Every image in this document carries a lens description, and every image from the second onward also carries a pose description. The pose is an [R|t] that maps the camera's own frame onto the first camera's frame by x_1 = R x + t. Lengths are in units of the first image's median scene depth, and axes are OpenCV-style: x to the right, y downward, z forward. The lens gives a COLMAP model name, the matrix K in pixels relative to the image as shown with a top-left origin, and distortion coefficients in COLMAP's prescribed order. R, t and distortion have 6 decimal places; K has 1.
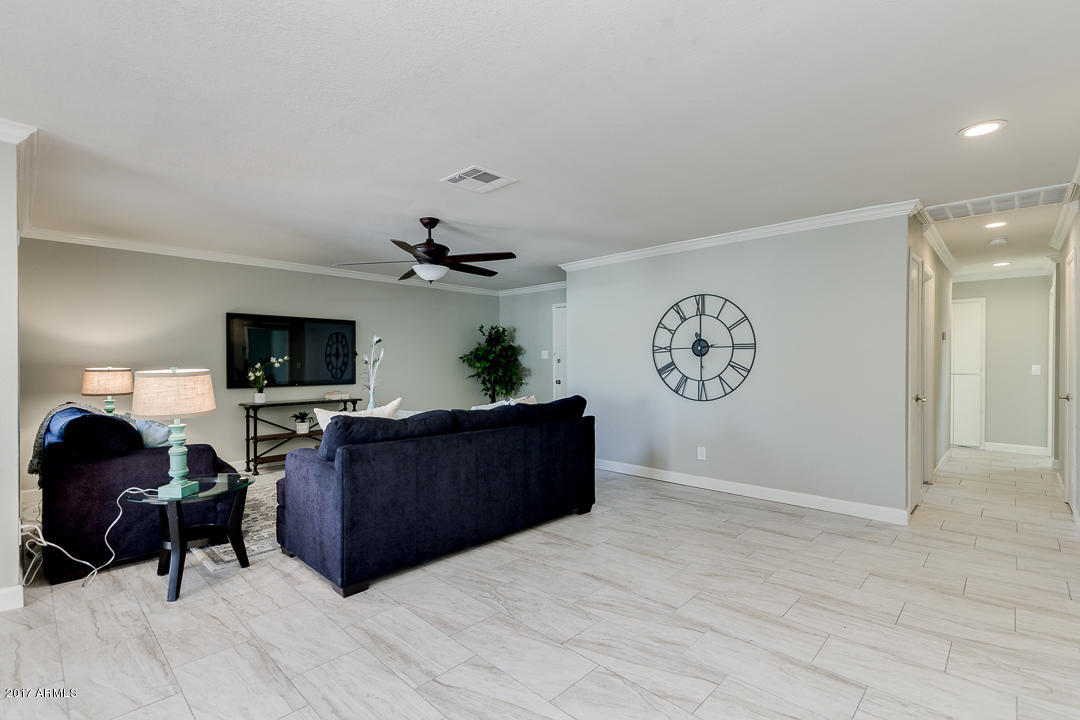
lens RADIAL K [[496.3, 0, 535.4], [0, 496.3, 367.7], [0, 0, 1]] dist [0.005220, -0.002203]
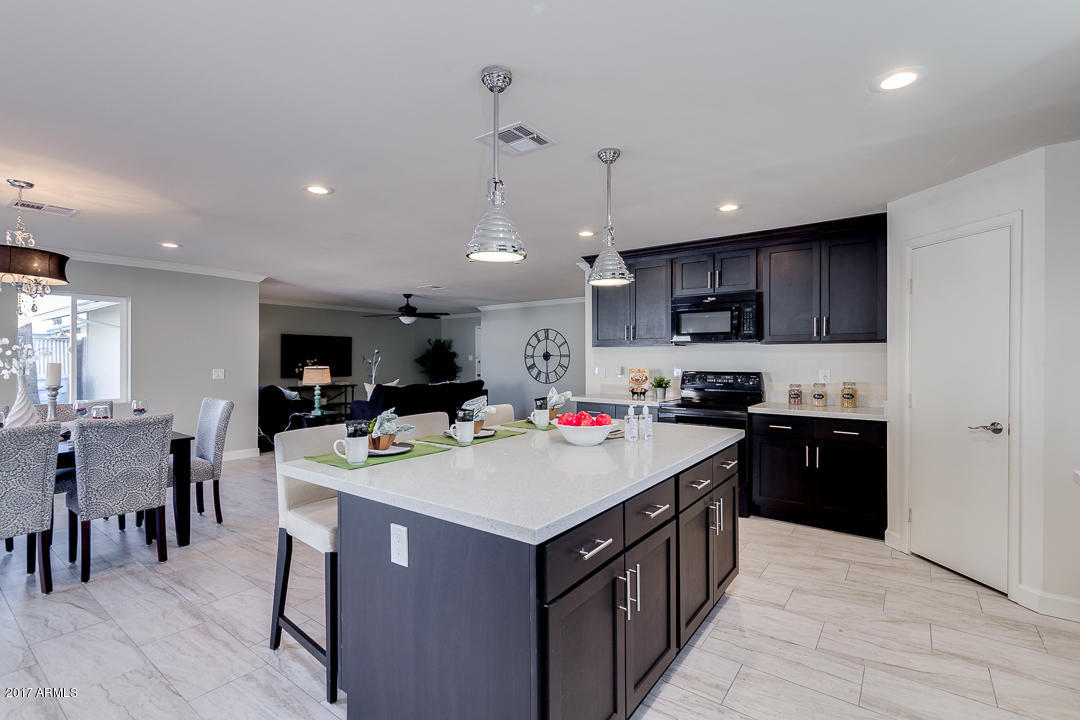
lens RADIAL K [[500.4, 0, 532.1], [0, 500.4, 360.3], [0, 0, 1]] dist [0.013239, -0.004669]
pose [[0.993812, 0.002624, 0.111043, 0.058559], [-0.001253, 0.999922, -0.012413, 0.001076], [-0.111067, 0.012197, 0.993738, -0.946452]]
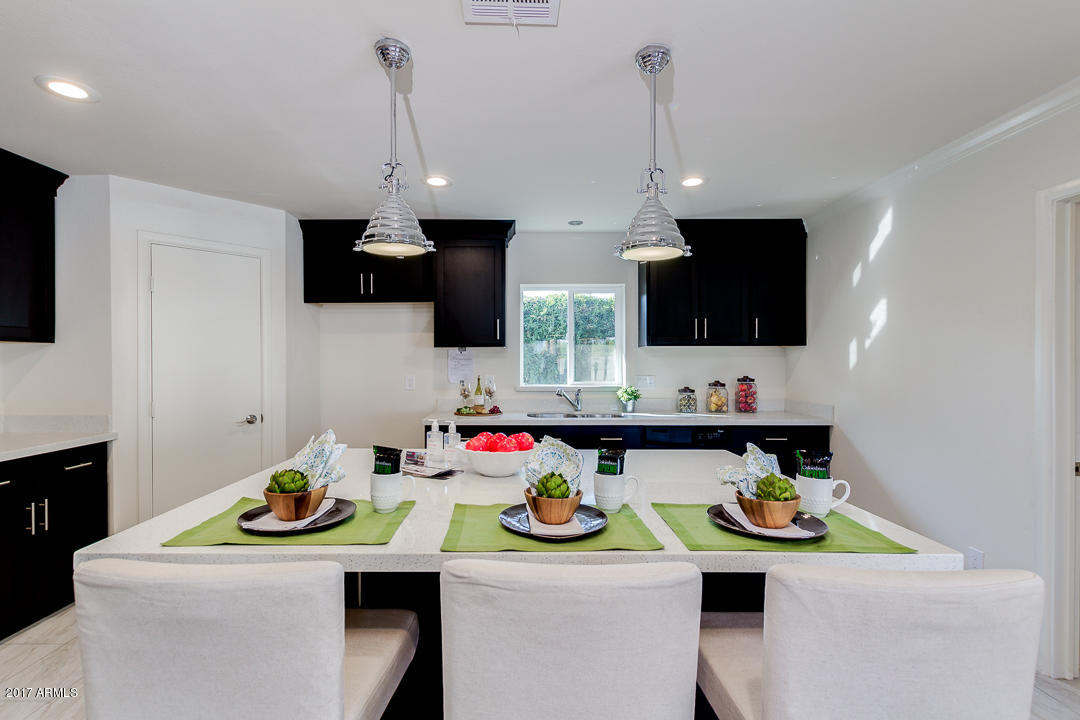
lens RADIAL K [[500.4, 0, 529.6], [0, 500.4, 361.3], [0, 0, 1]] dist [0.013239, -0.004669]
pose [[-0.702943, 0.002446, 0.711242, -0.126498], [0.017099, 0.999763, 0.013462, -0.013451], [-0.711040, 0.021625, -0.702819, -0.205698]]
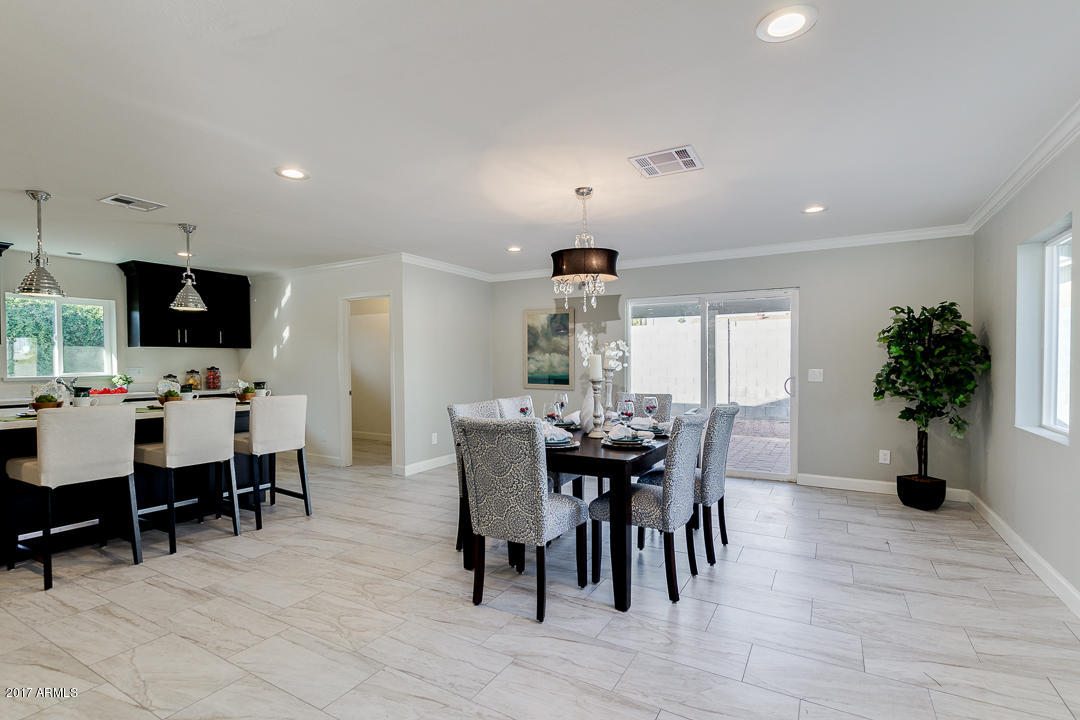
lens RADIAL K [[500.4, 0, 533.0], [0, 500.4, 366.1], [0, 0, 1]] dist [0.013239, -0.004669]
pose [[-0.970613, 0.012262, -0.240334, -0.297194], [0.005684, 0.999591, 0.028044, -0.005284], [0.240579, 0.025853, -0.970285, 0.473714]]
